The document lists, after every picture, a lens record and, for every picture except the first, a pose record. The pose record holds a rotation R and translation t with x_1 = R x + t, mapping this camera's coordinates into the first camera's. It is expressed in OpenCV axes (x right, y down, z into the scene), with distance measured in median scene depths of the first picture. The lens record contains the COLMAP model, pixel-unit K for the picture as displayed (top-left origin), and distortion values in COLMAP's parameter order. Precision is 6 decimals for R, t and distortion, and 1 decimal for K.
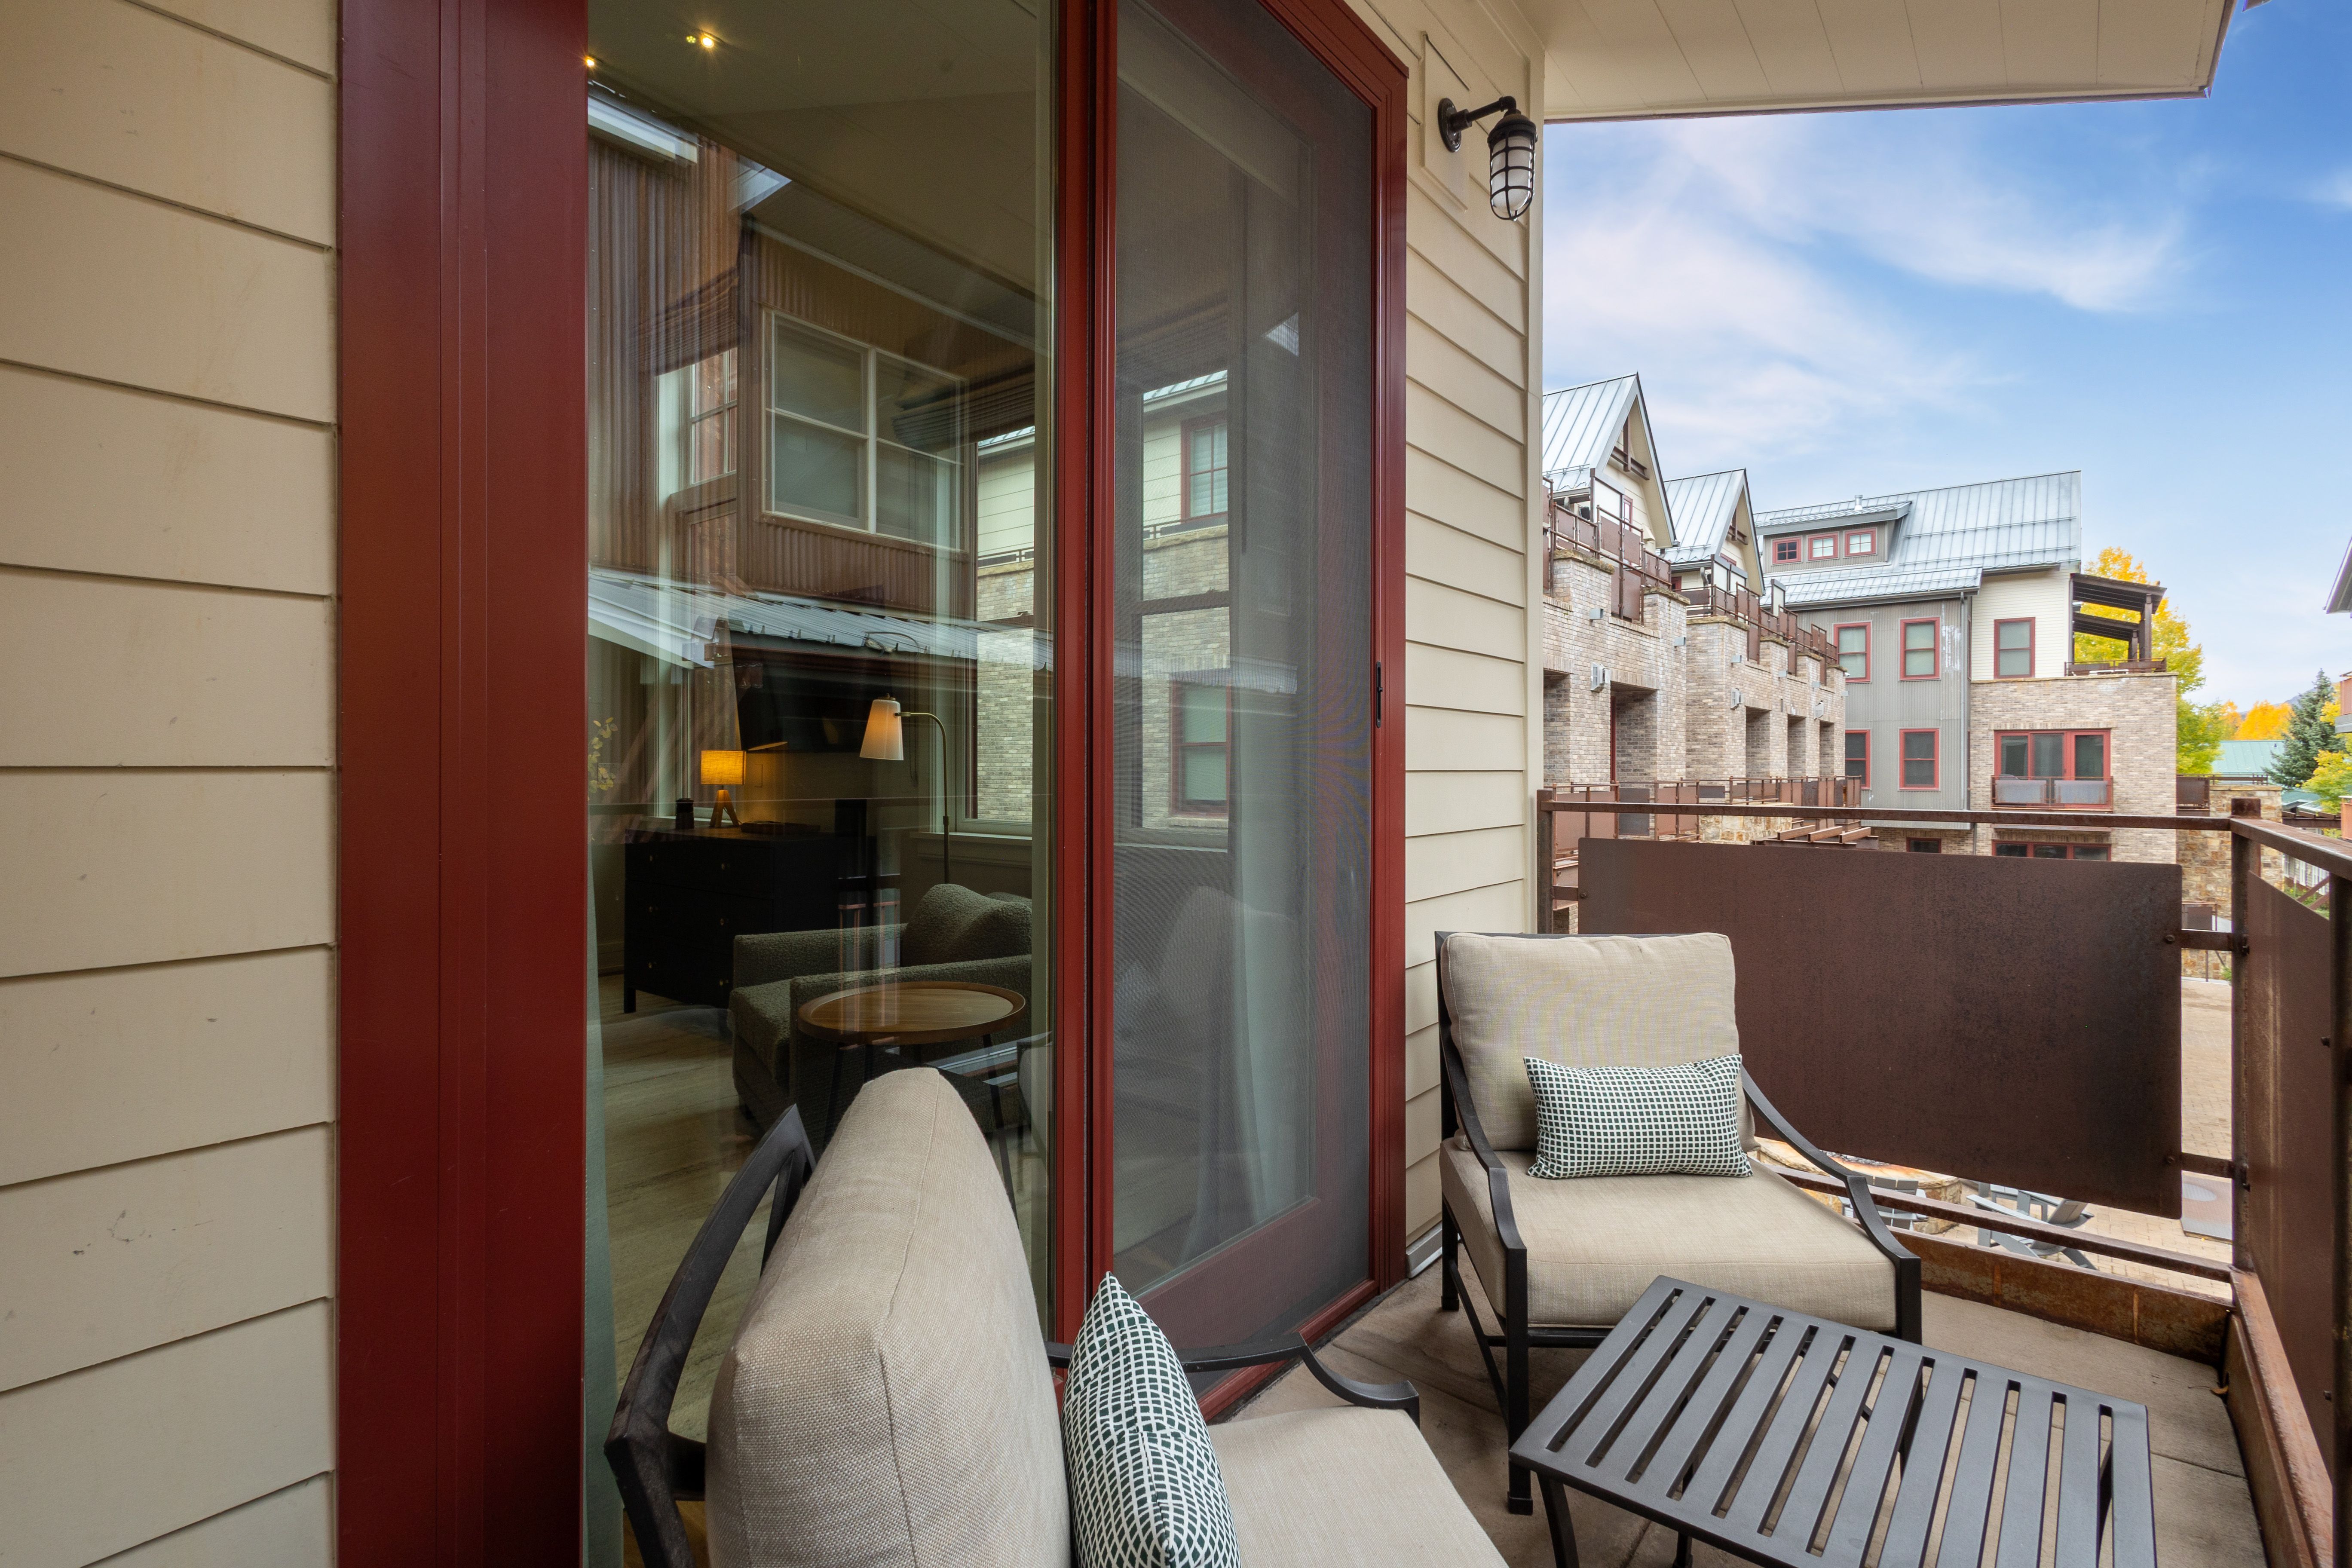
lens RADIAL K [[1087.7, 0, 1159.8], [0, 1087.7, 775.8], [0, 0, 1]] dist [0.008355, -0.004869]
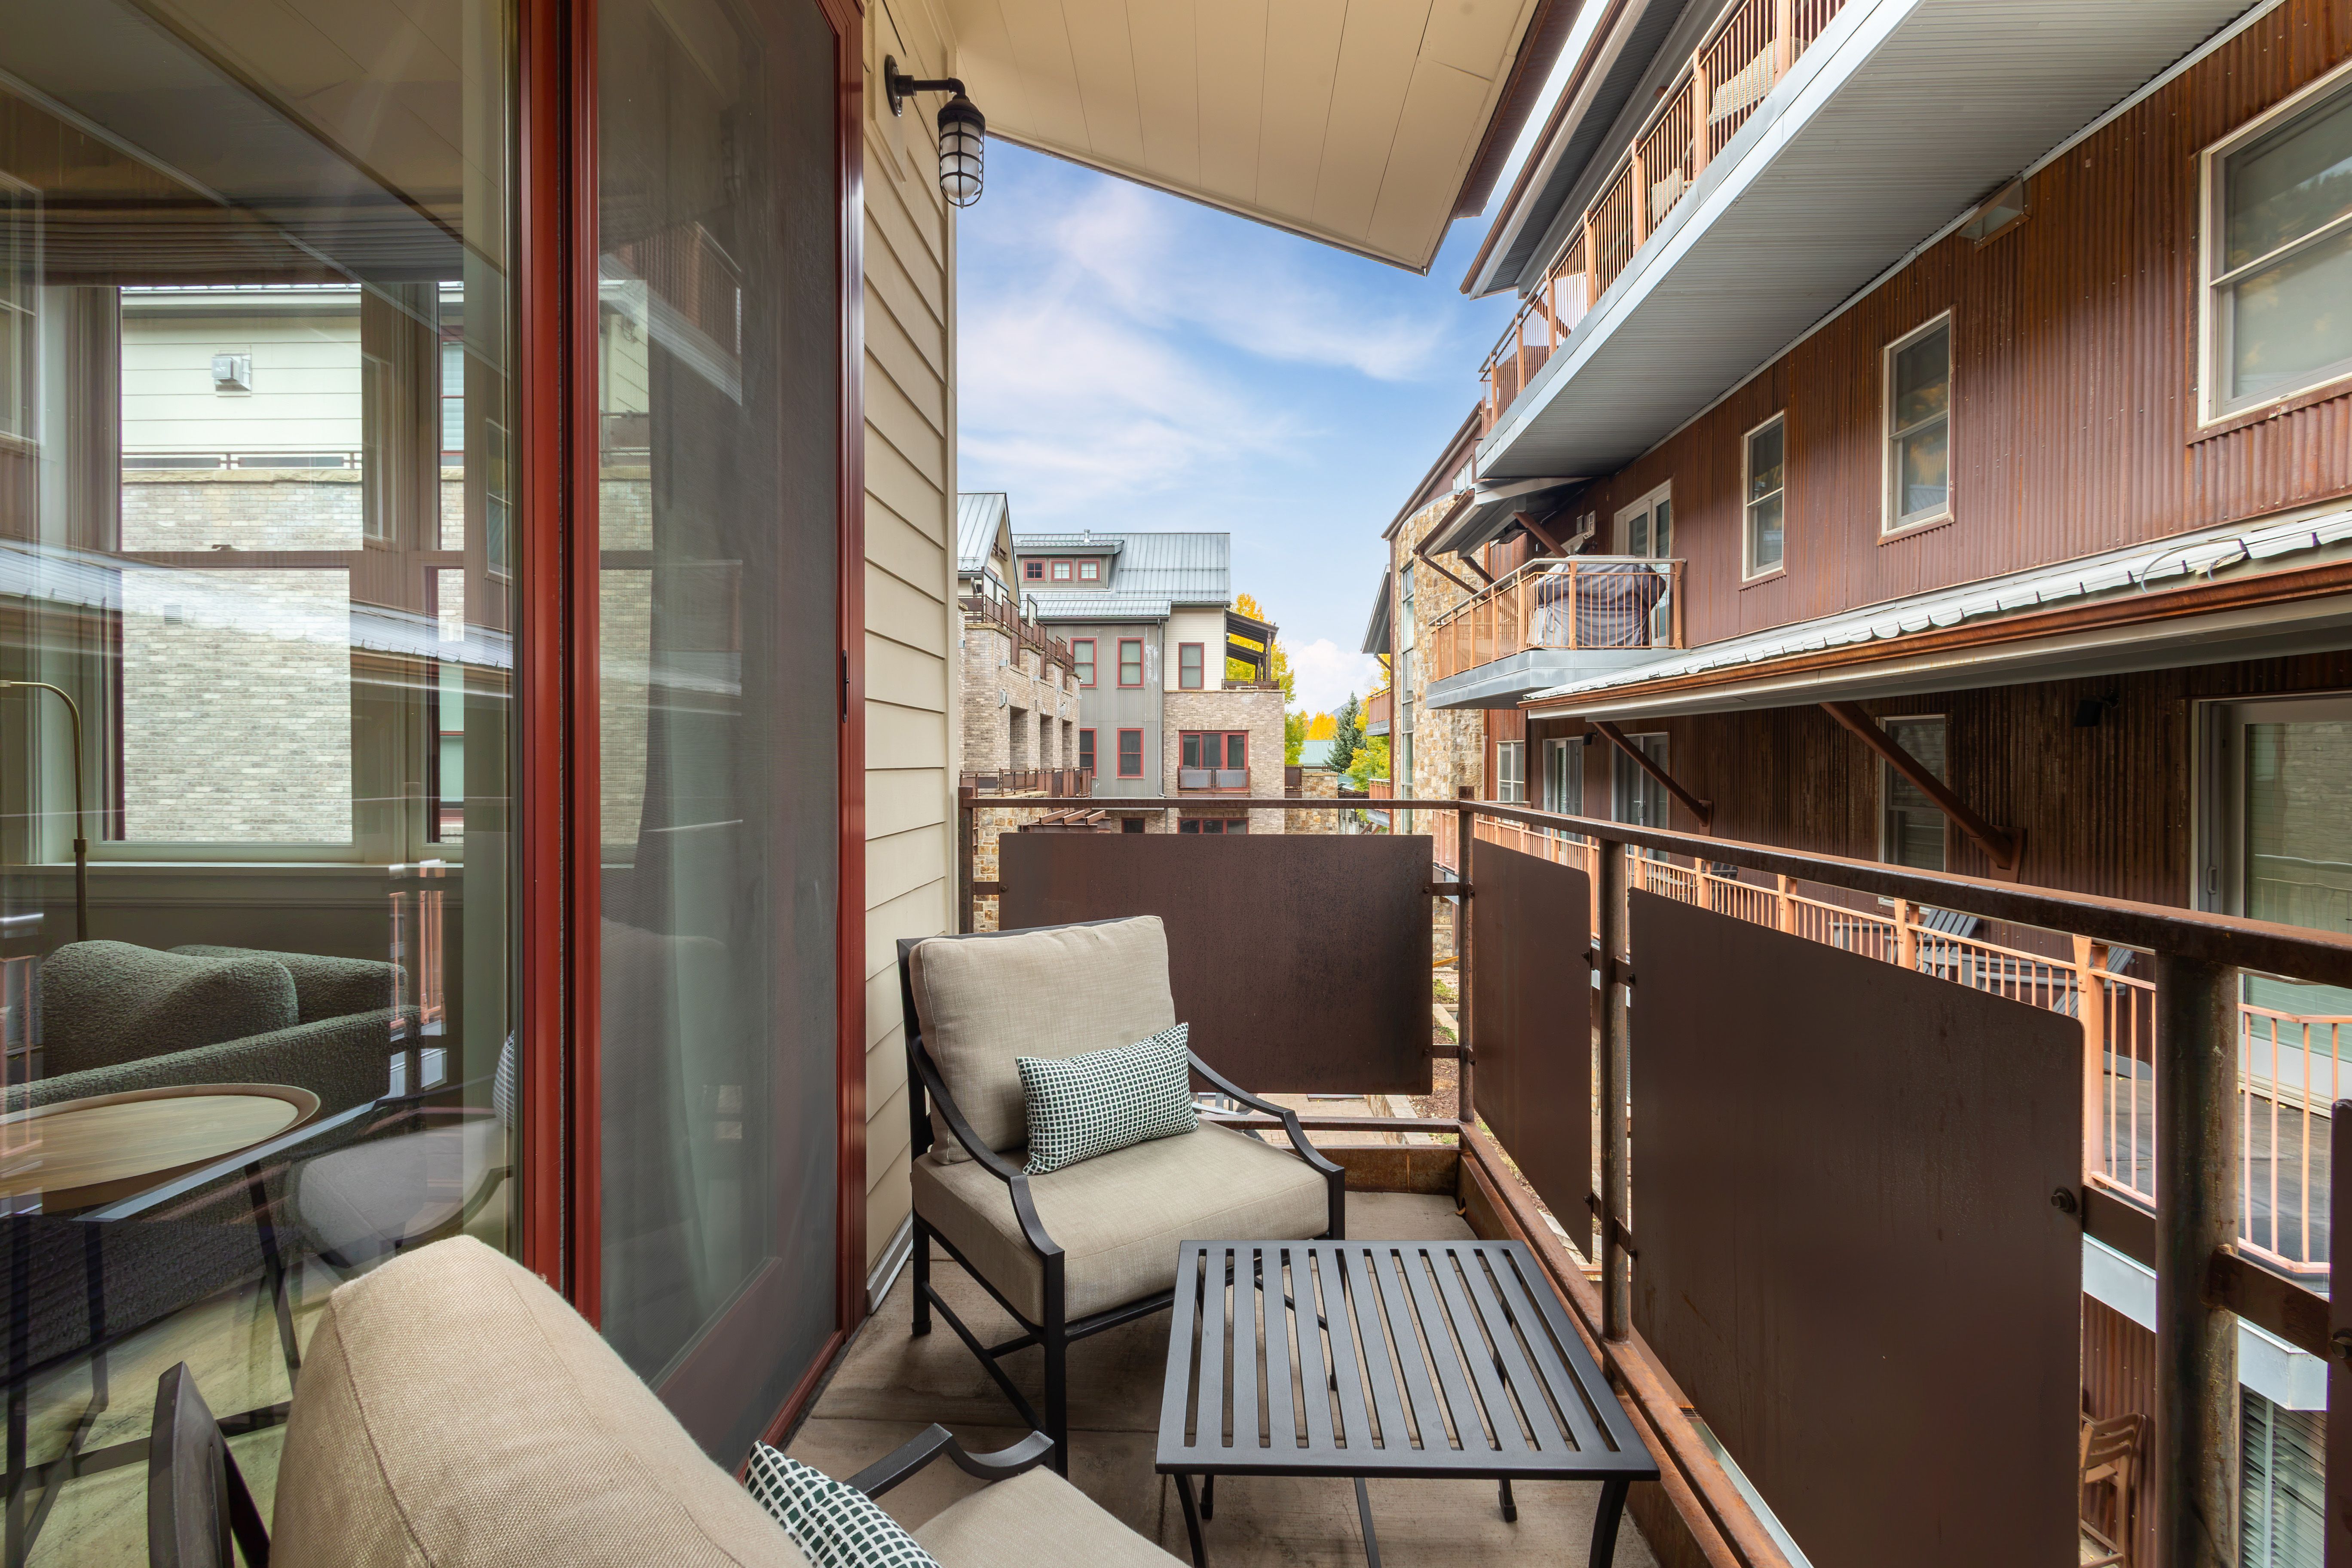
lens RADIAL K [[1087.7, 0, 1182.4], [0, 1087.7, 773.6], [0, 0, 1]] dist [0.008355, -0.004869]
pose [[0.787236, -0.008685, 0.616590, -0.015473], [0.005728, 0.999961, 0.006772, -0.000672], [-0.616625, -0.001800, 0.787255, 0.012366]]
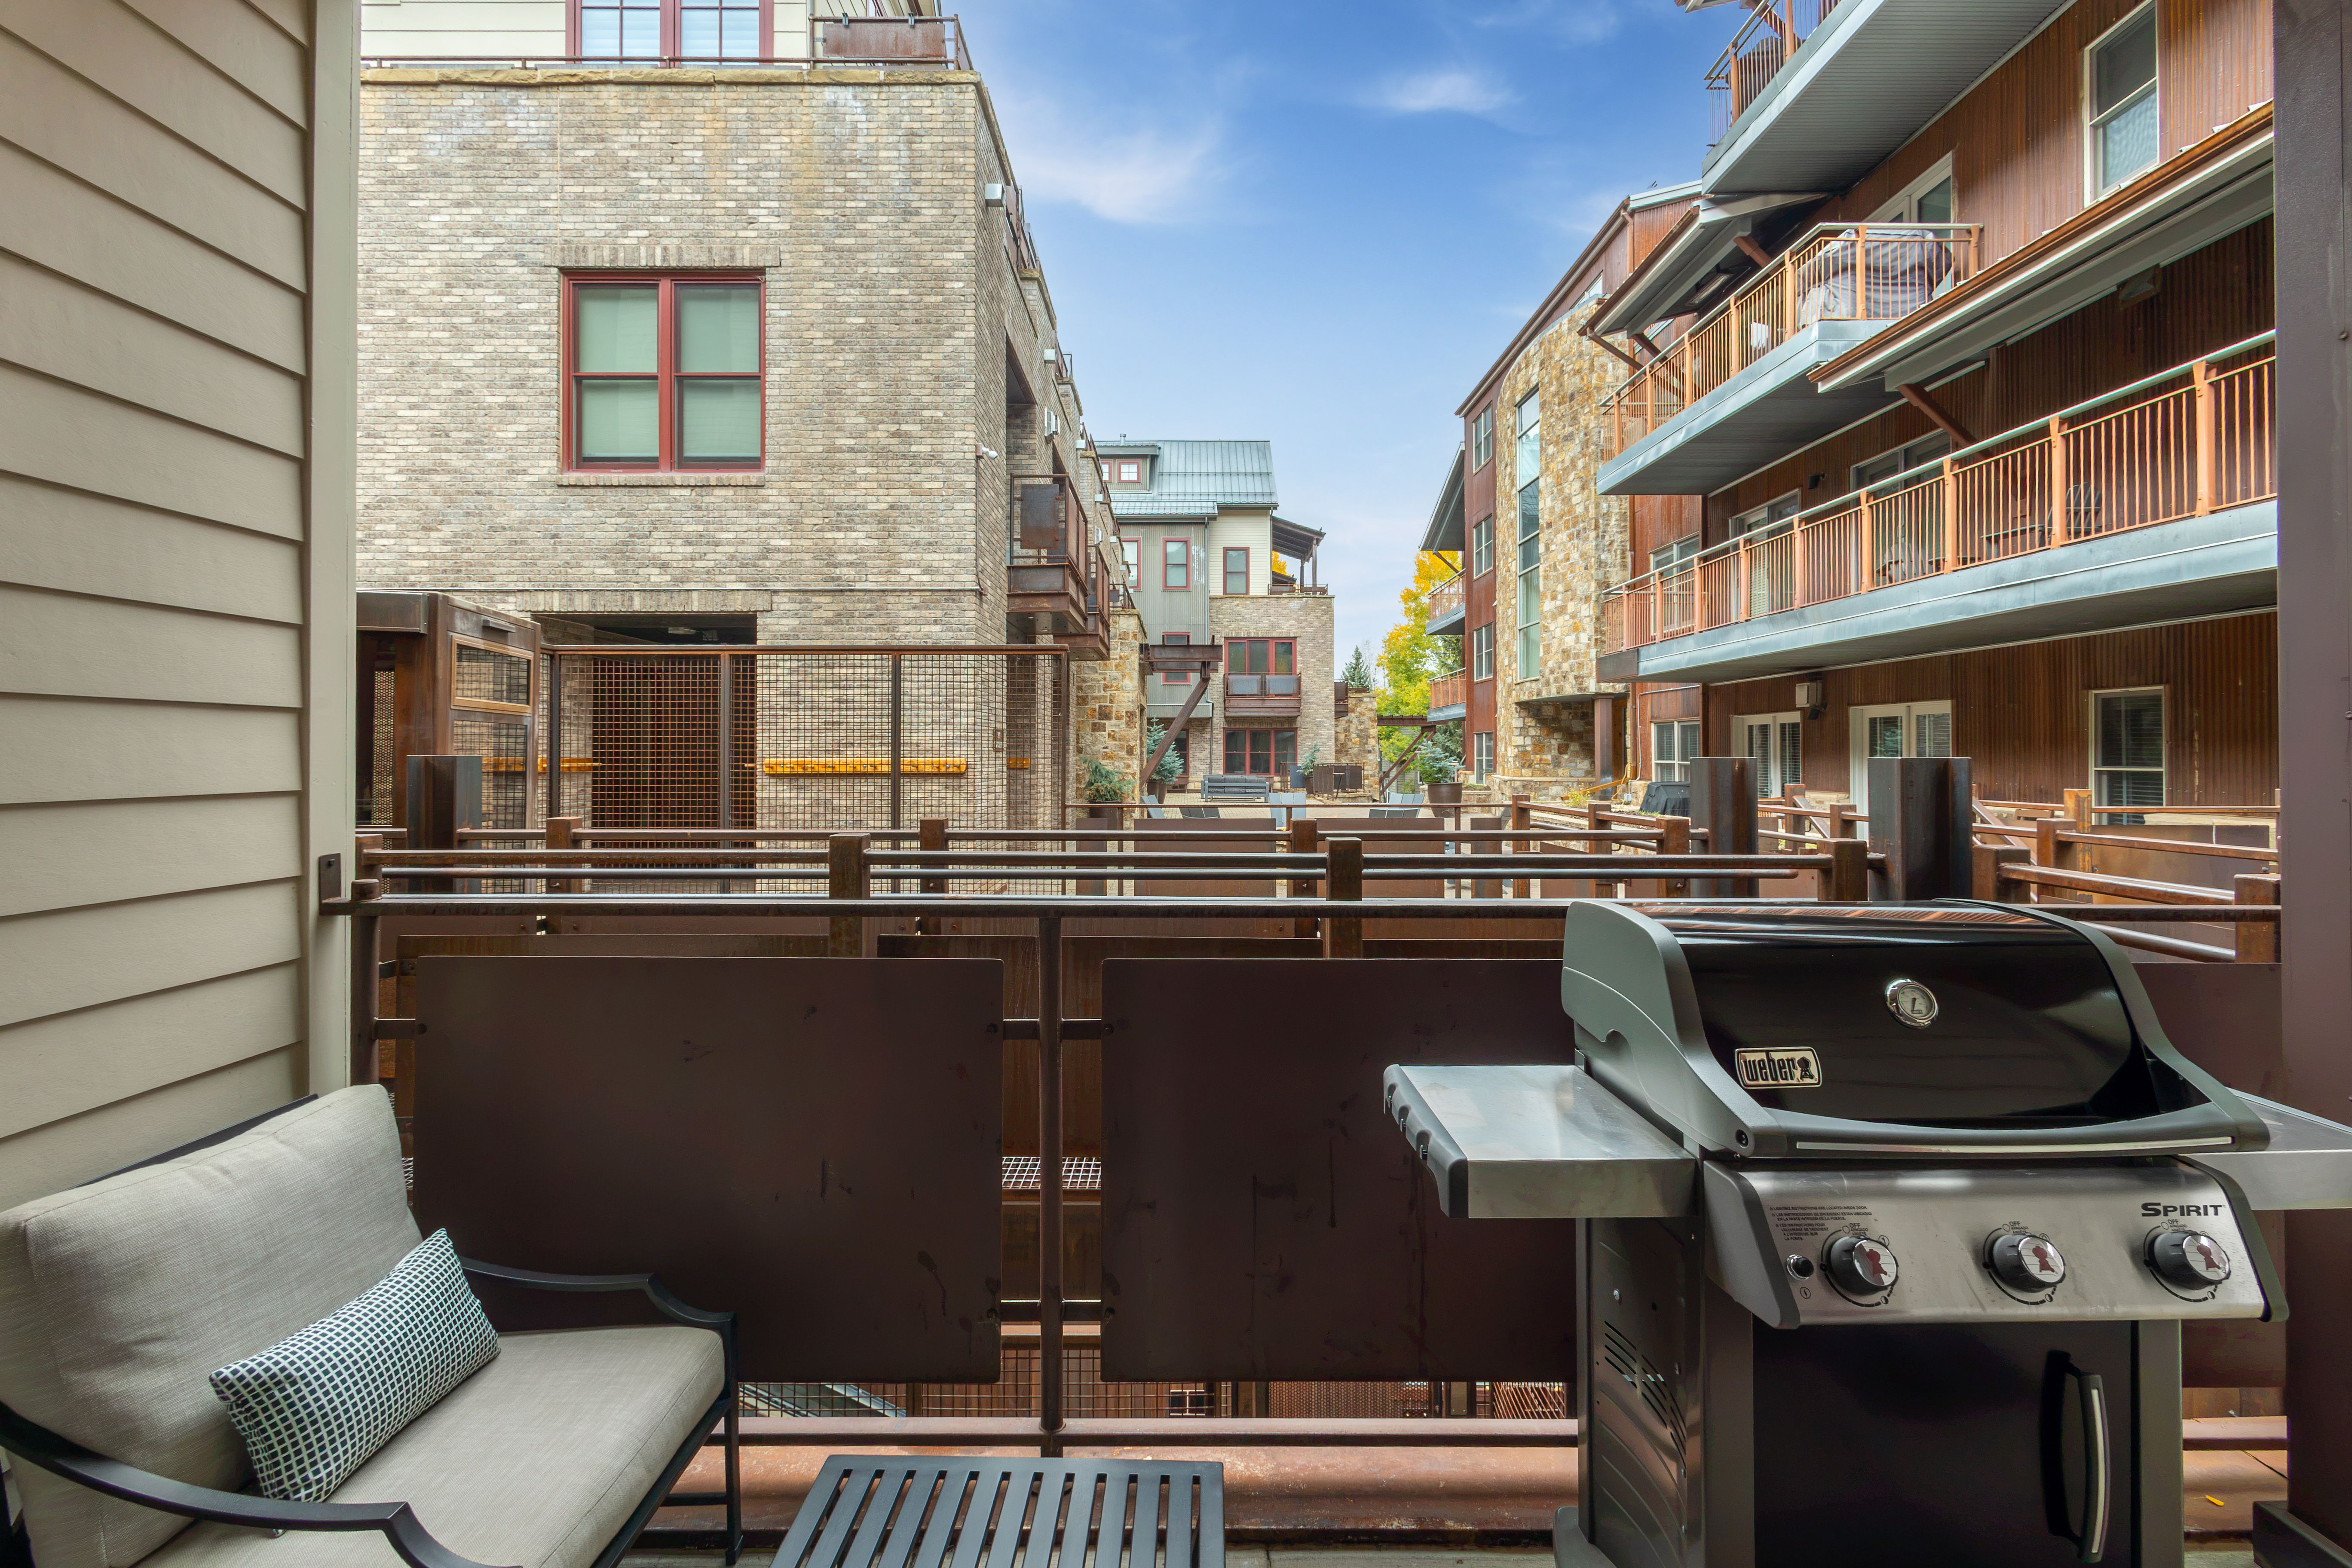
lens RADIAL K [[1087.7, 0, 1183.8], [0, 1087.7, 743.8], [0, 0, 1]] dist [0.008355, -0.004869]
pose [[0.766774, -0.000943, 0.641916, -0.097578], [0.012109, 0.999842, -0.012995, 0.164565], [-0.641803, 0.017737, 0.766665, 0.166773]]
